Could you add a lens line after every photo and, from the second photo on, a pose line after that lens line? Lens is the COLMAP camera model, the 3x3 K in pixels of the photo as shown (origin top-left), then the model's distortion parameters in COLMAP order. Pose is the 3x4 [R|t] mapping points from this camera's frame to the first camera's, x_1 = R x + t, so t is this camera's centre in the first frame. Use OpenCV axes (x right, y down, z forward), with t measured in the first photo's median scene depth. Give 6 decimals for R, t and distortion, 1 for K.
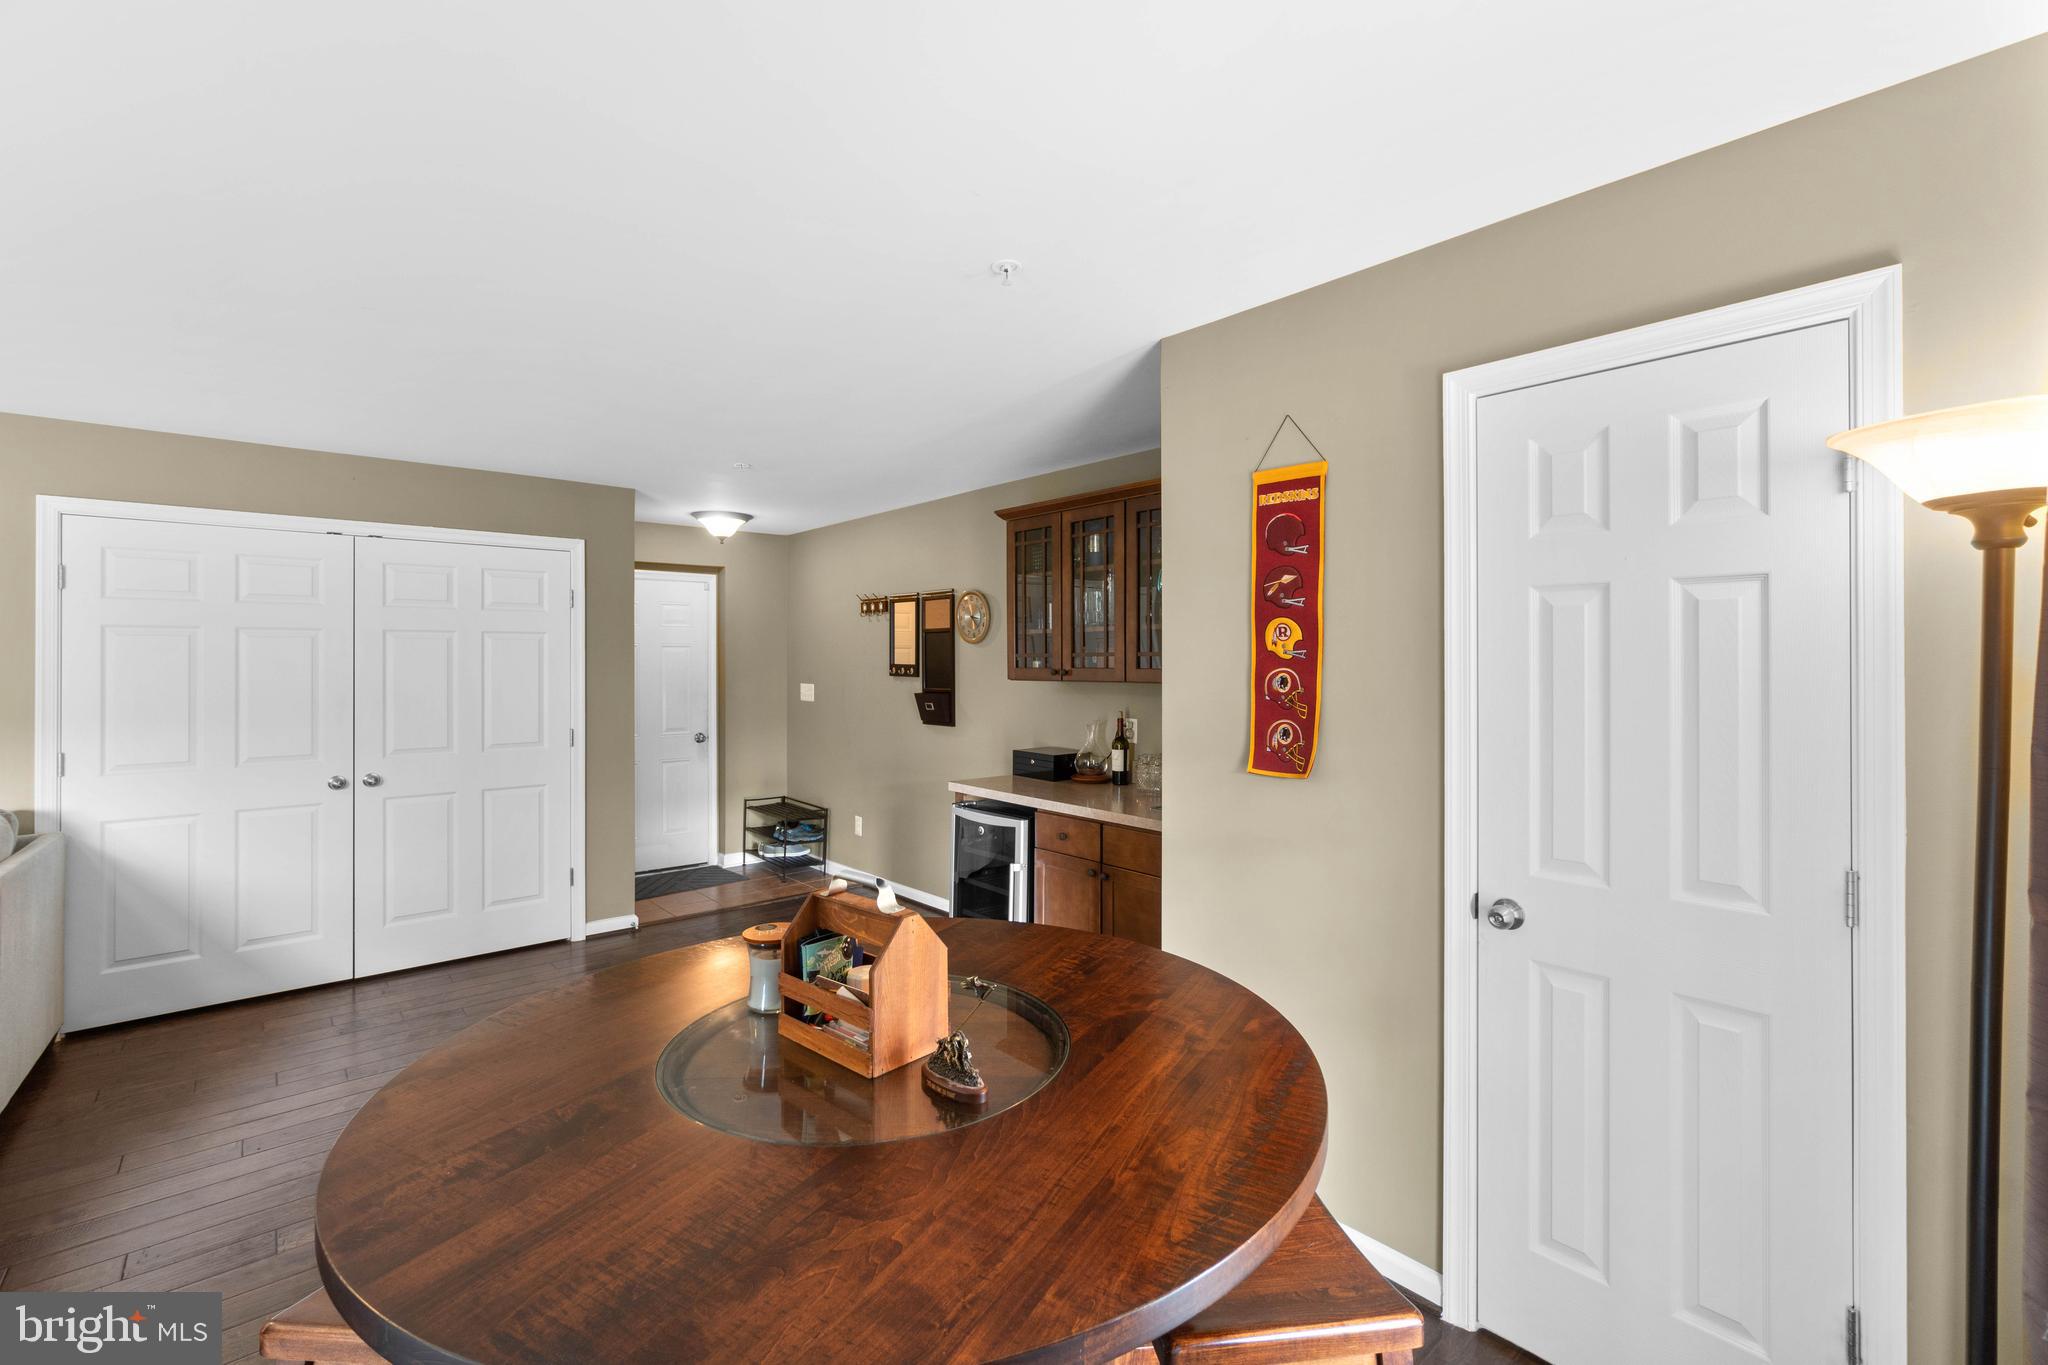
lens RADIAL K [[881.0, 0, 1023.7], [0, 881.0, 669.3], [0, 0, 1]] dist [-0.004219, 0.000721]
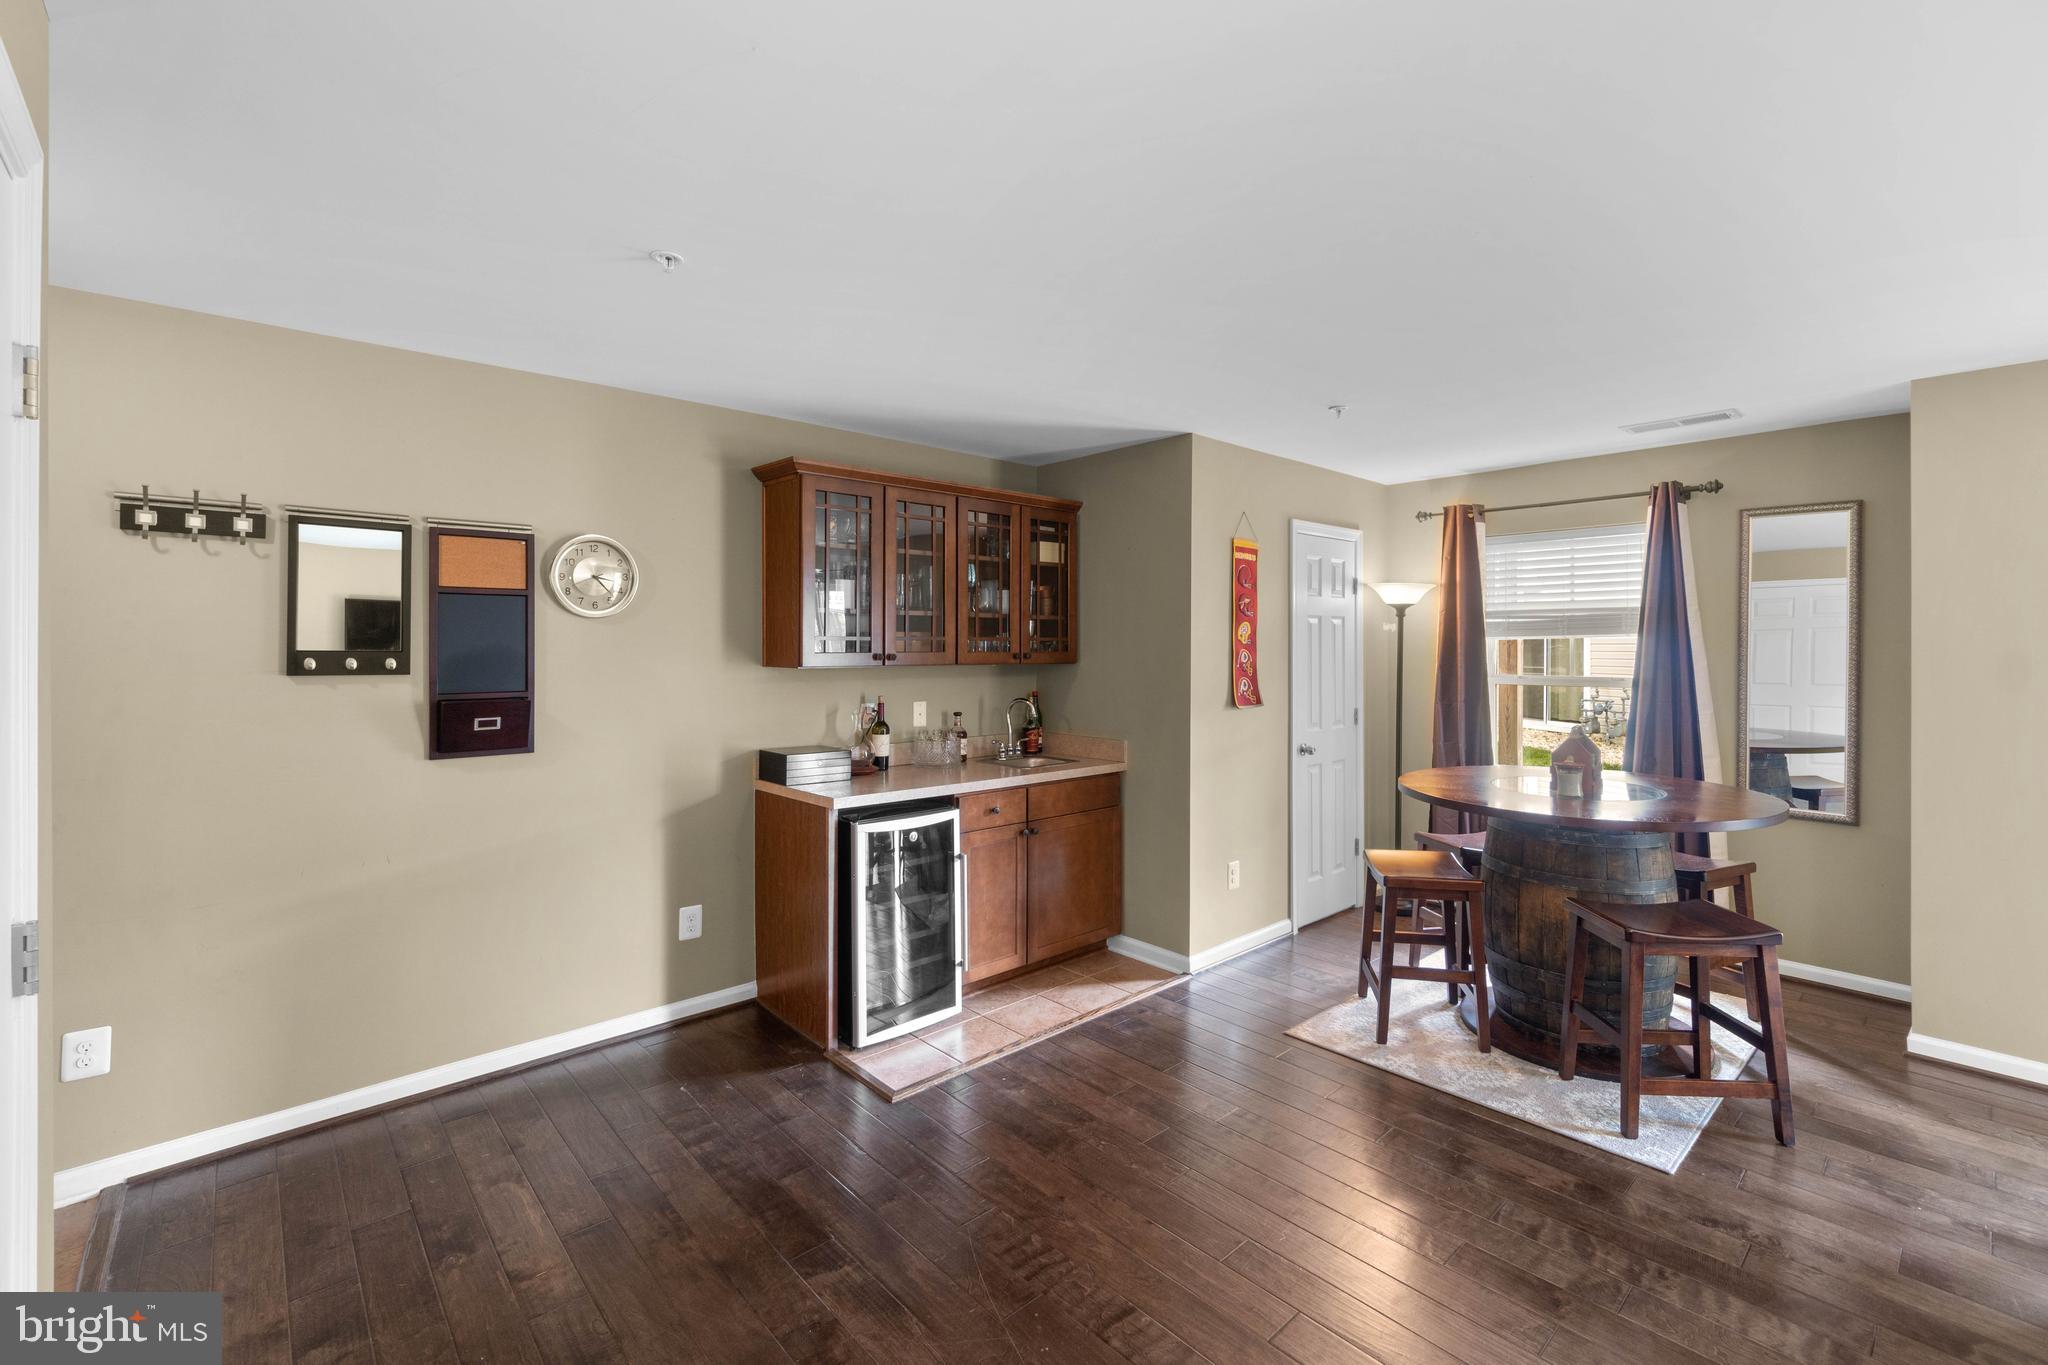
lens RADIAL K [[881.0, 0, 1036.7], [0, 881.0, 652.5], [0, 0, 1]] dist [-0.004219, 0.000721]
pose [[-0.020713, -0.005585, 0.999770, -1.513076], [0.010149, 0.999932, 0.005797, -0.008925], [-0.999734, 0.010266, -0.020654, 1.449899]]
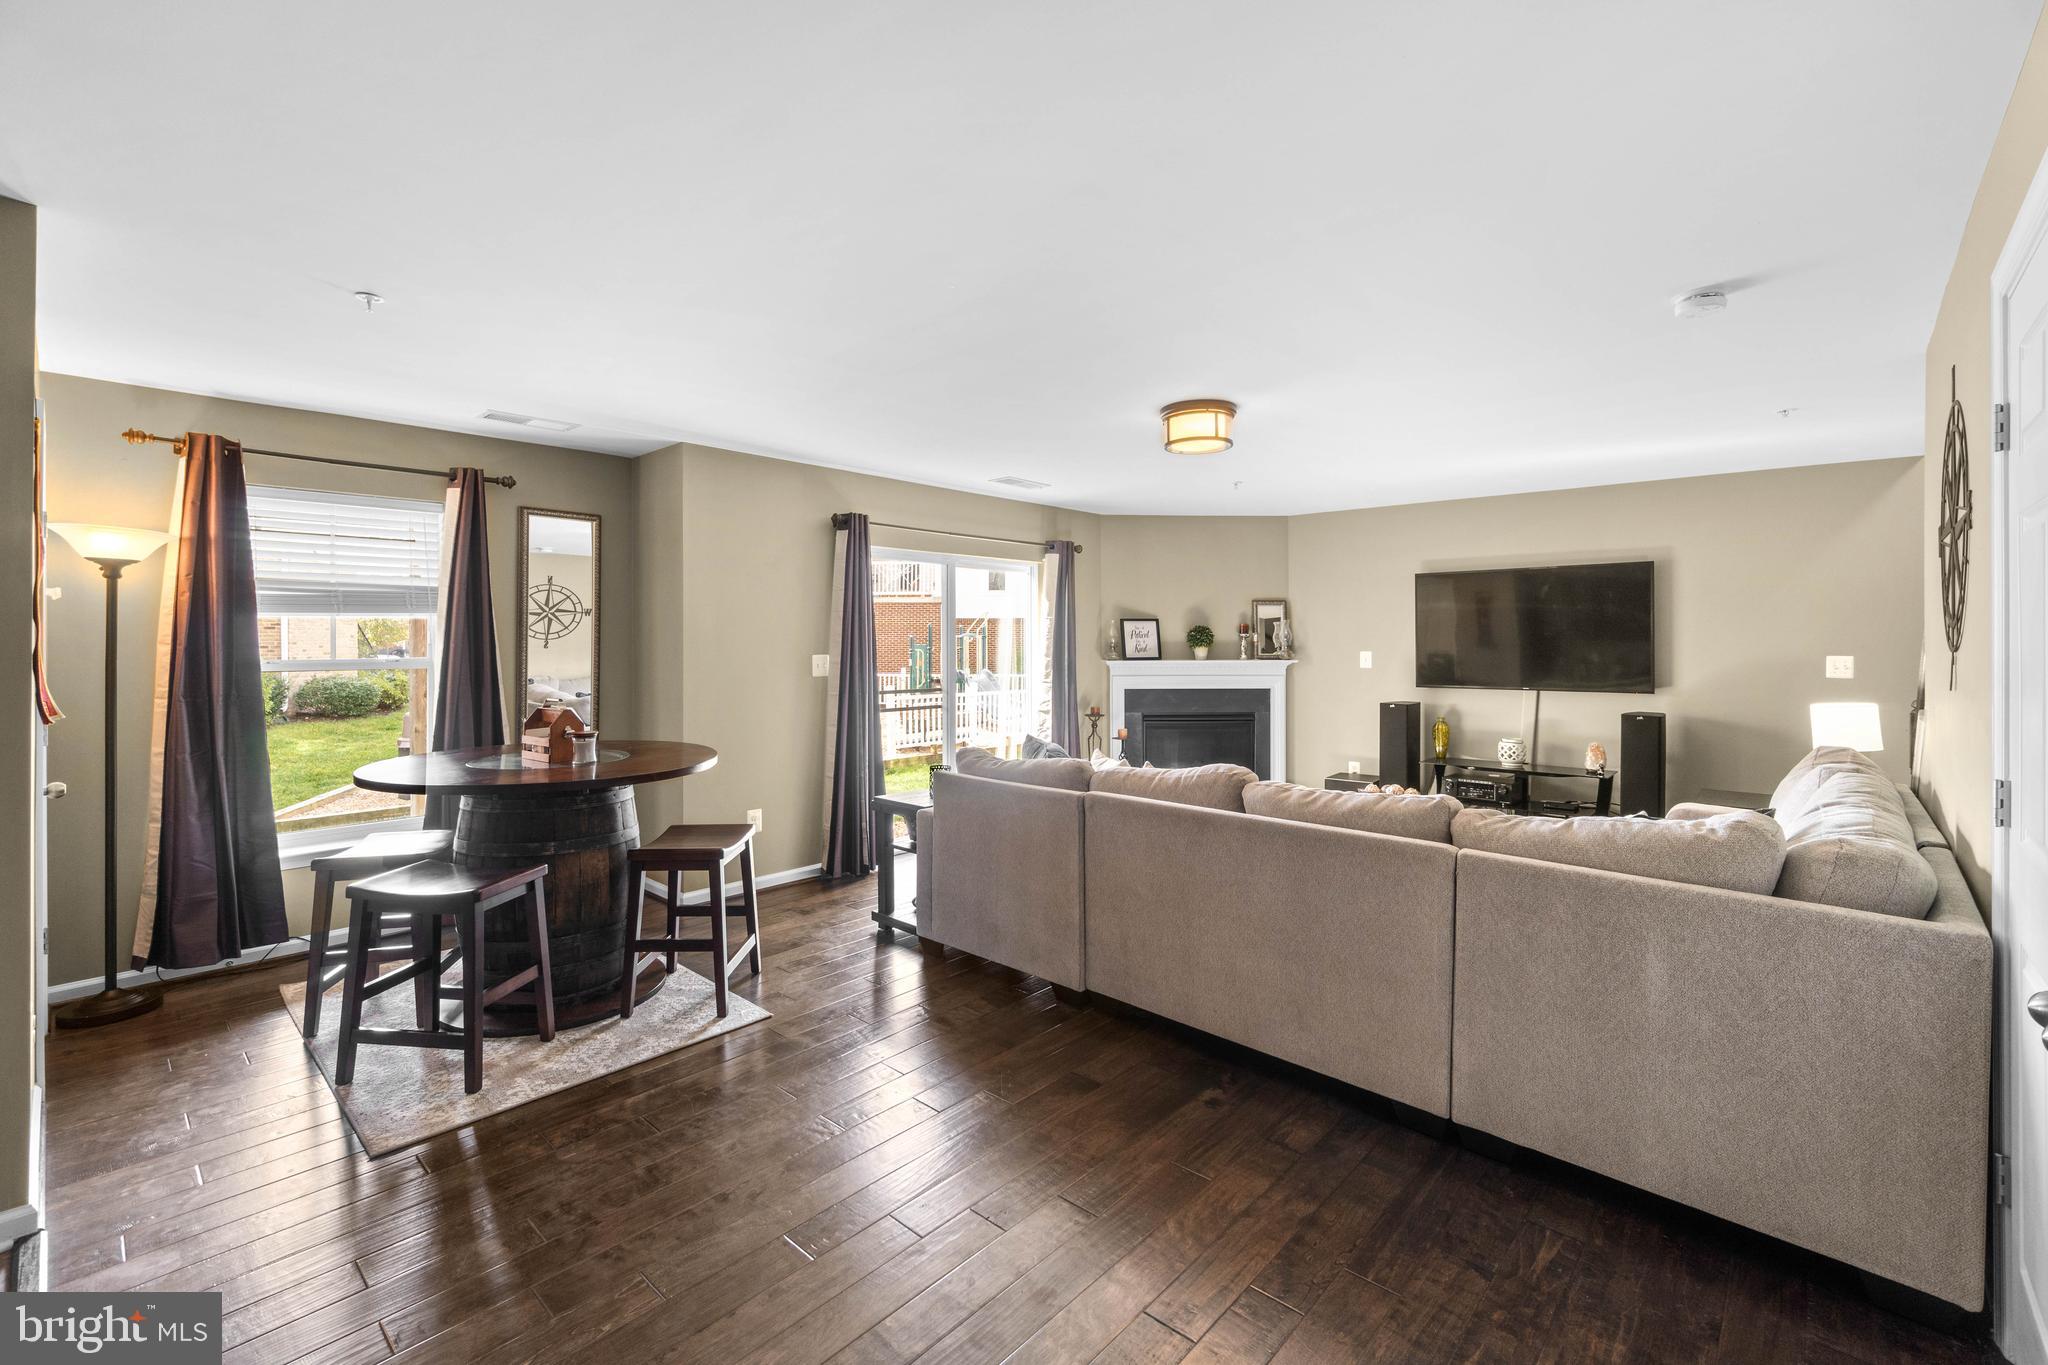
lens RADIAL K [[881.0, 0, 1048.1], [0, 881.0, 640.0], [0, 0, 1]] dist [-0.004219, 0.000721]
pose [[-0.993252, -0.005626, -0.115839, -0.762187], [-0.007788, 0.999804, 0.018221, -0.010311], [0.115714, 0.019000, -0.993101, 2.129469]]
